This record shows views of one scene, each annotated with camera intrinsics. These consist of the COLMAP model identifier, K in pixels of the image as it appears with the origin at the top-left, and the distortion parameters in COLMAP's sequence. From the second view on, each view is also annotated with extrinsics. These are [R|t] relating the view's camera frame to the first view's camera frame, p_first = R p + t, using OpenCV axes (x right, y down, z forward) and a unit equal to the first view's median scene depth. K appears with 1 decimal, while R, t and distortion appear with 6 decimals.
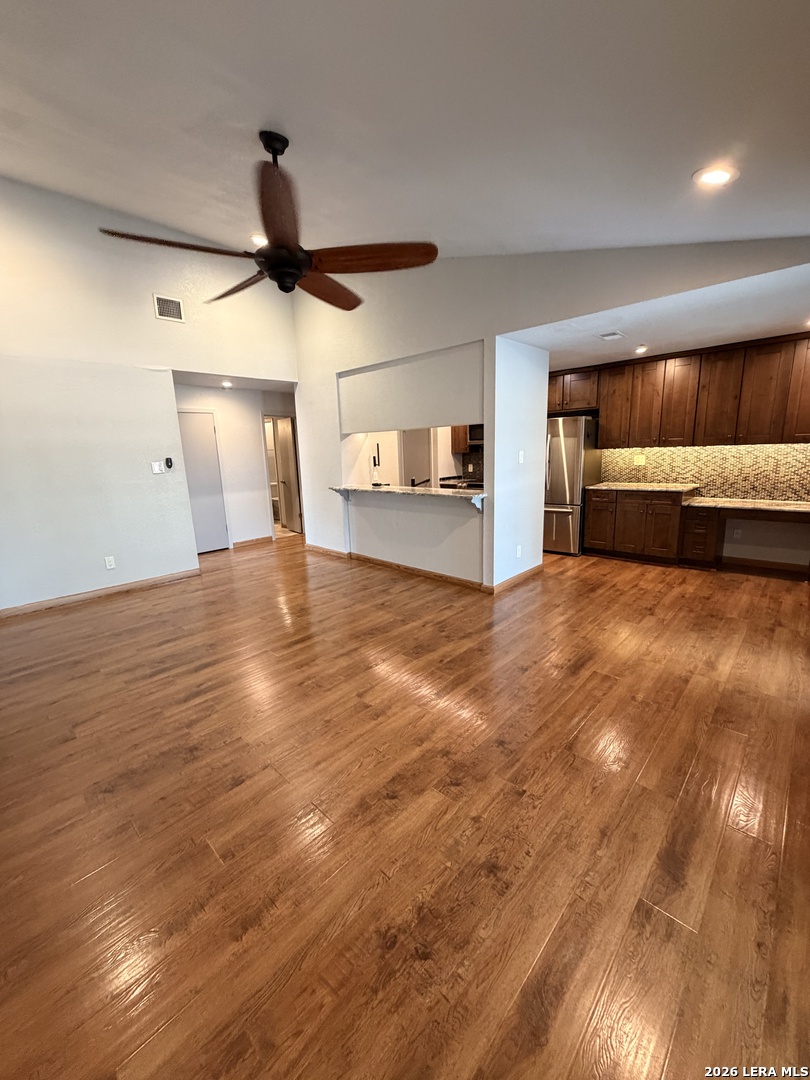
lens RADIAL K [[430.8, 0, 402.7], [0, 430.8, 539.8], [0, 0, 1]] dist [-0.000211, -0.000053]
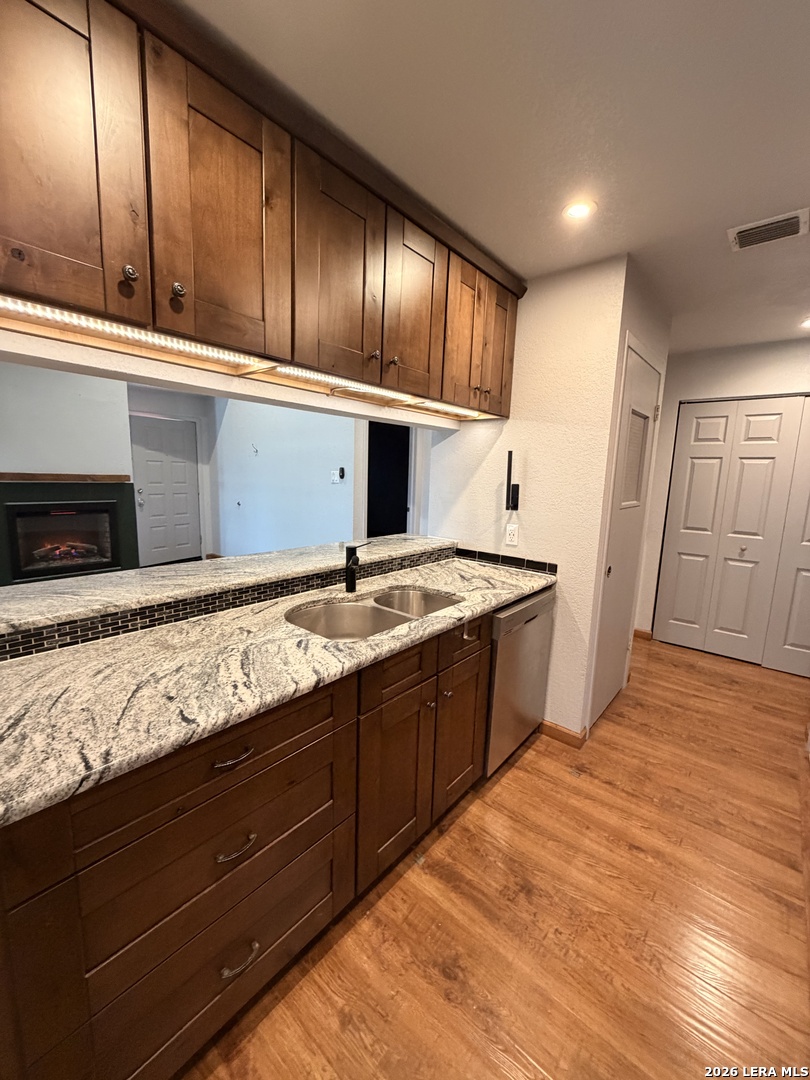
lens RADIAL K [[430.8, 0, 405.8], [0, 430.8, 536.3], [0, 0, 1]] dist [-0.000211, -0.000053]
pose [[0.067219, 0.179699, -0.981422, 0.433644], [-0.239206, 0.957862, 0.159001, -0.257482], [0.968639, 0.224074, 0.107372, 1.204636]]
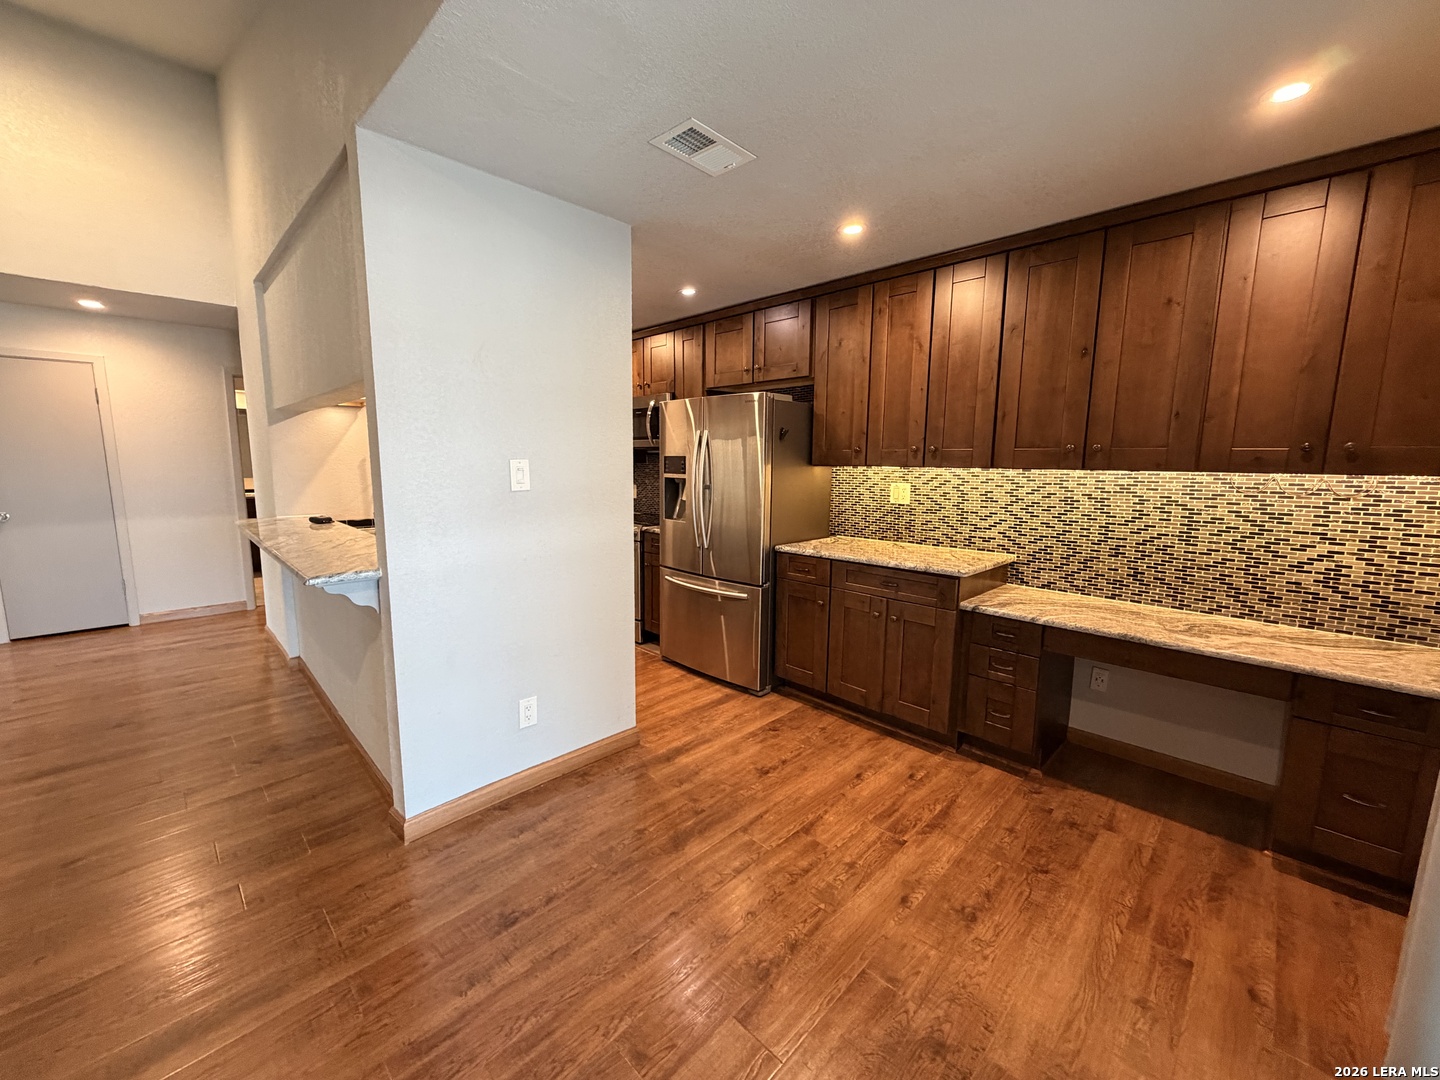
lens RADIAL K [[574.4, 0, 714.7], [0, 574.4, 541.5], [0, 0, 1]] dist [-0.000211, -0.000053]
pose [[0.998802, 0.047170, -0.012988, 0.459174], [-0.047904, 0.996819, -0.063697, -0.107329], [0.009942, 0.064243, 0.997885, 0.489382]]
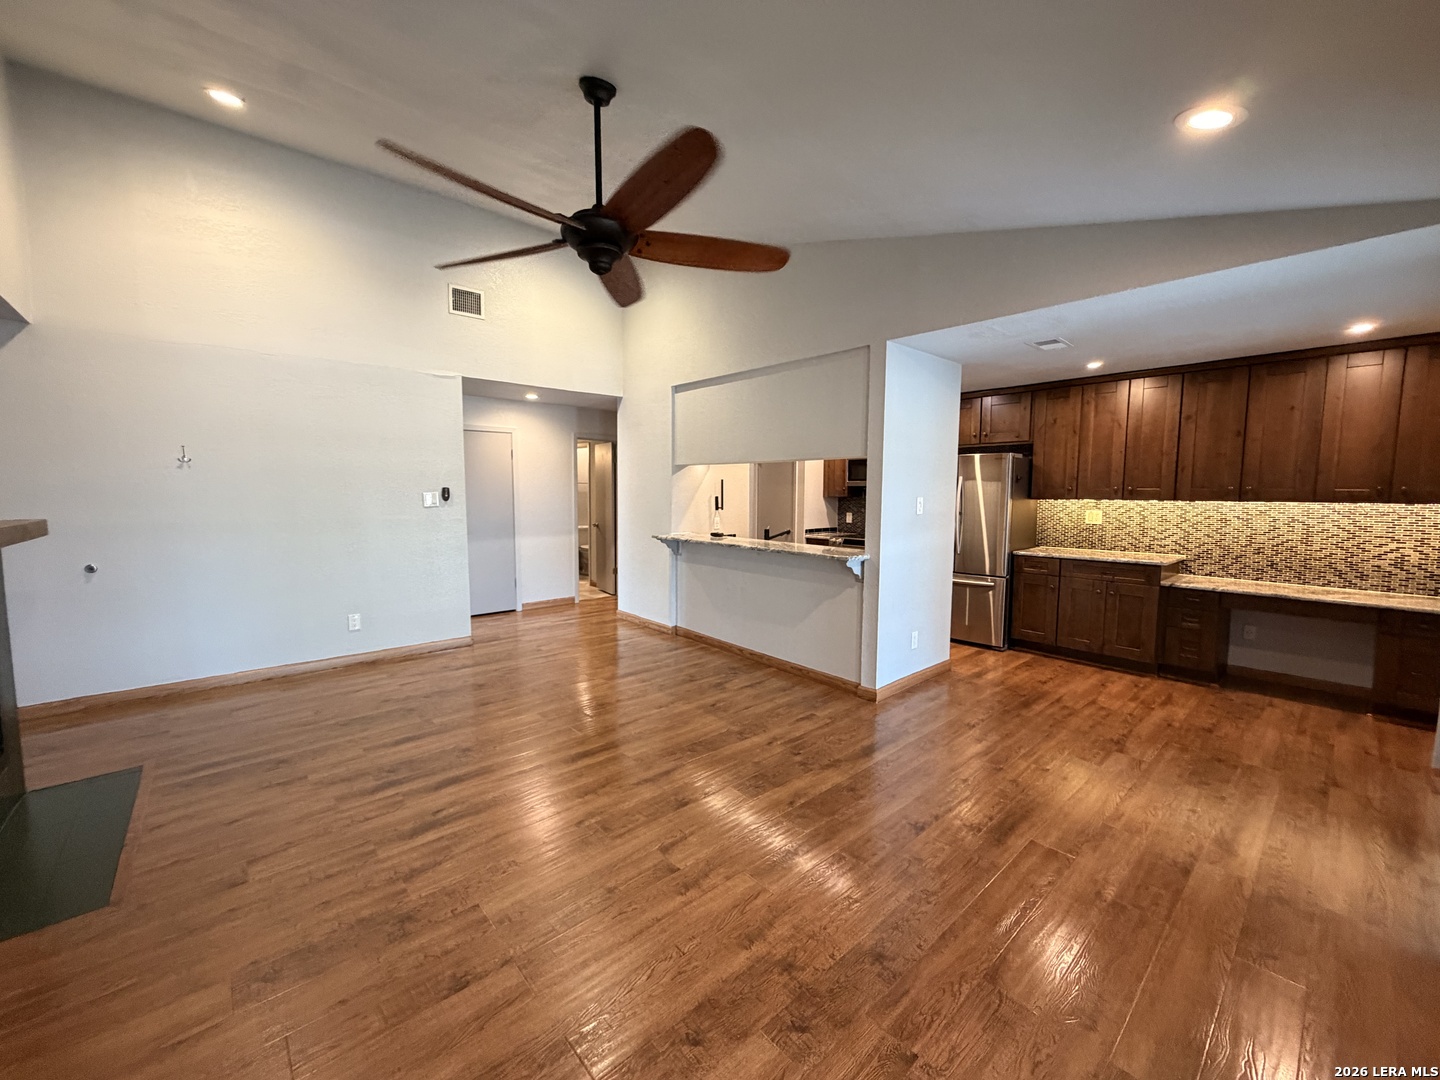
lens RADIAL K [[574.4, 0, 715.3], [0, 574.4, 540.9], [0, 0, 1]] dist [-0.000211, -0.000053]
pose [[0.995914, 0.046221, -0.077585, 0.015544], [-0.054905, 0.991984, -0.113812, -0.008173], [0.071702, 0.117607, 0.990468, 0.046618]]
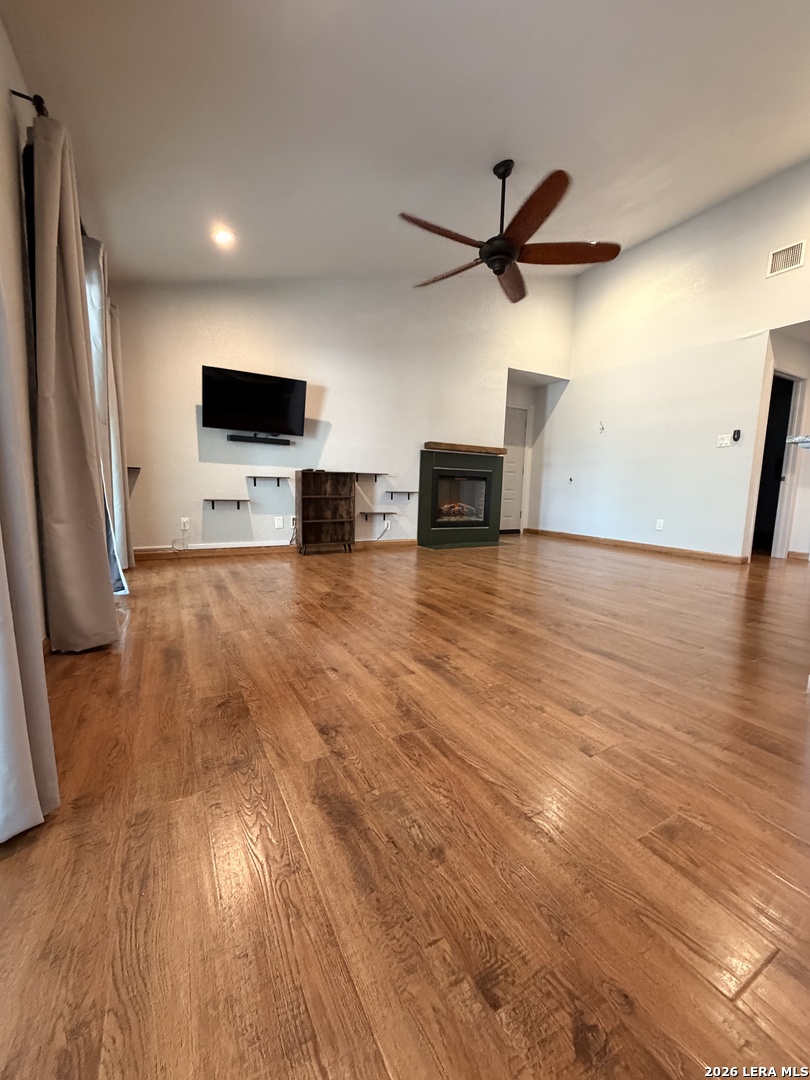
lens RADIAL K [[430.8, 0, 404.2], [0, 430.8, 535.7], [0, 0, 1]] dist [-0.000211, -0.000053]
pose [[-0.296170, 0.135655, -0.945453, 0.658551], [-0.216876, 0.954456, 0.204885, -0.007352], [0.930187, 0.265727, -0.253261, 0.708175]]
